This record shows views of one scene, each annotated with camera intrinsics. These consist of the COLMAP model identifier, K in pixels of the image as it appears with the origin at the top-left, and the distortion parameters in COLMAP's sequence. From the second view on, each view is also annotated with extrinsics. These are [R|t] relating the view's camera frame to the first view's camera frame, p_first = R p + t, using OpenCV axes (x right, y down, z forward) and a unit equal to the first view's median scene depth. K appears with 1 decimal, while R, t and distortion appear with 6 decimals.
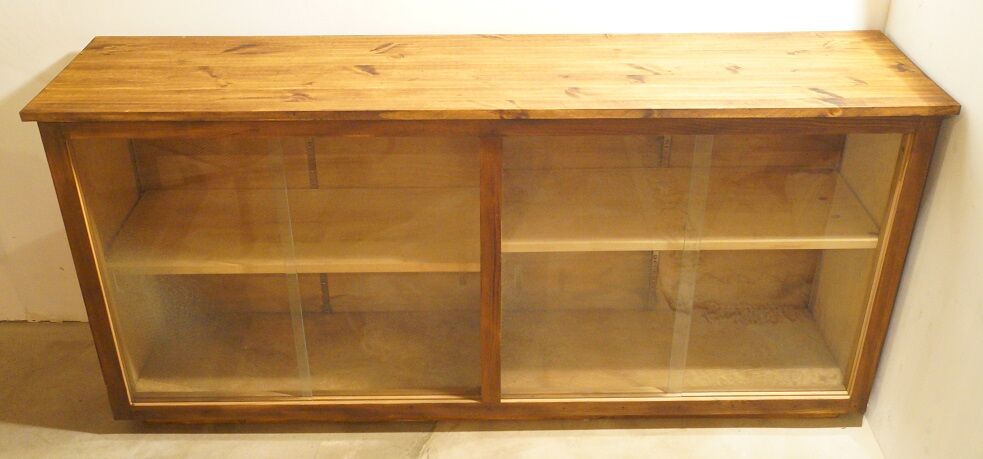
lens RADIAL K [[937.7, 0, 491.5], [0, 937.7, 229.5], [0, 0, 1]] dist [-0.003150, 0.004298]
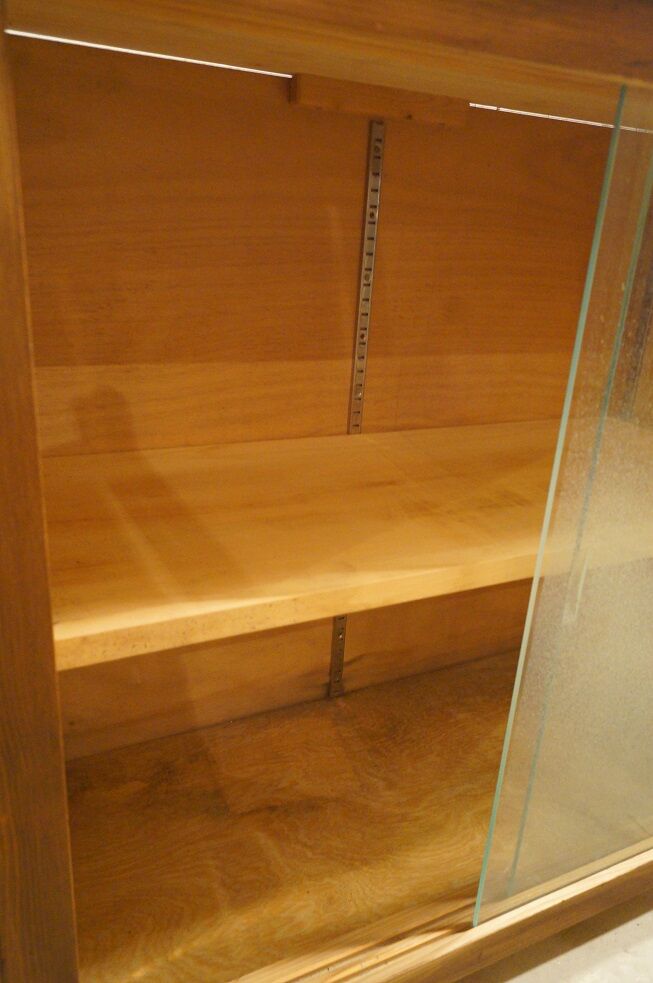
lens RADIAL K [[750.4, 0, 326.5], [0, 750.4, 491.5], [0, 0, 1]] dist [-0.000127, 0.000526]
pose [[0.896910, -0.095062, 0.431874, -0.349159], [0.163956, 0.978501, -0.125119, 0.030341], [-0.410695, 0.183029, 0.893213, 0.622117]]
